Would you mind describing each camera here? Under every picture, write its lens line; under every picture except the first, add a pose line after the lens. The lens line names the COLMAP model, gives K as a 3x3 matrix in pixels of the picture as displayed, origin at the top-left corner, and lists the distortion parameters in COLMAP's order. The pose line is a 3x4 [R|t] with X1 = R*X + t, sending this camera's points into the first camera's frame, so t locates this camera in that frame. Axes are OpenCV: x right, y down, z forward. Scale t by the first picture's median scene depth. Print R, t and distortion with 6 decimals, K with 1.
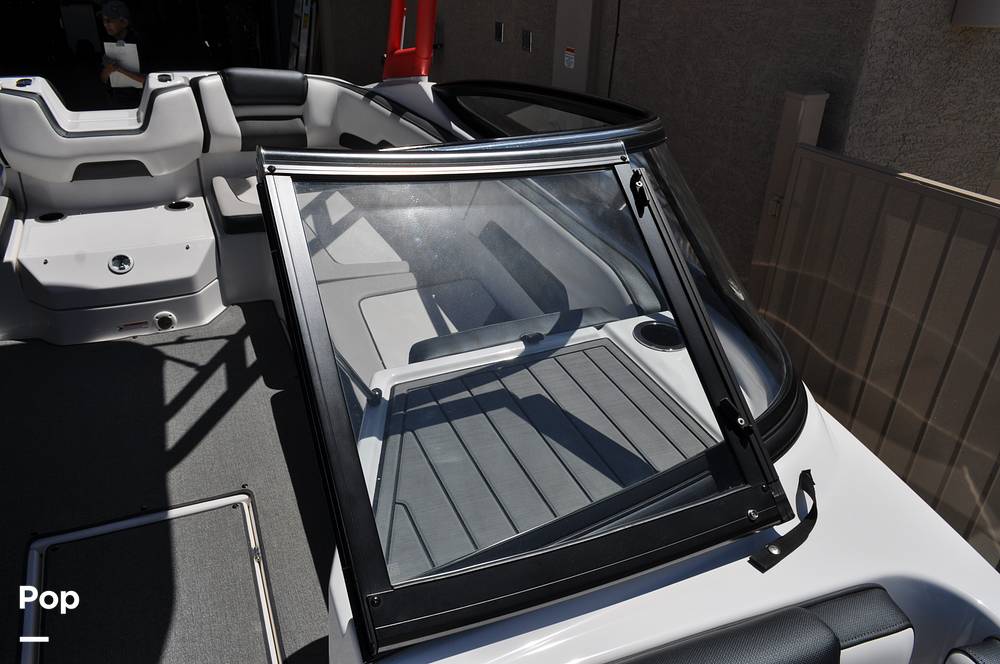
lens RADIAL K [[765.2, 0, 498.3], [0, 765.2, 332.3], [0, 0, 1]] dist [-0.016183, 0.007274]
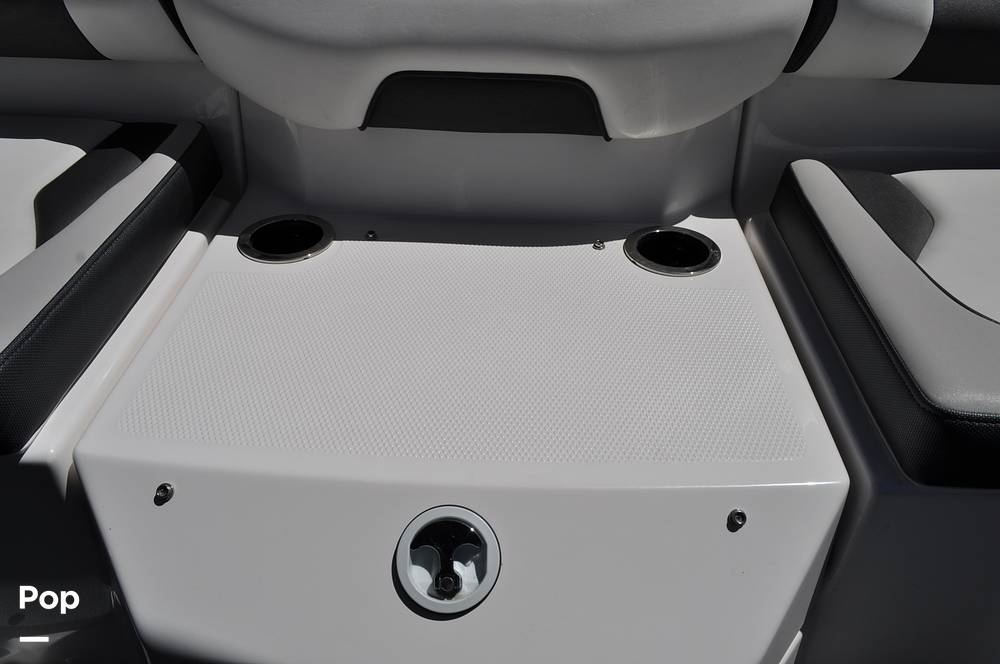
lens RADIAL K [[765.2, 0, 496.8], [0, 765.2, 330.5], [0, 0, 1]] dist [-0.016183, 0.007274]
pose [[0.897204, 0.213414, -0.386626, -0.367657], [-0.182230, 0.976381, 0.116071, -0.160904], [0.402266, -0.033684, 0.914903, 0.722372]]
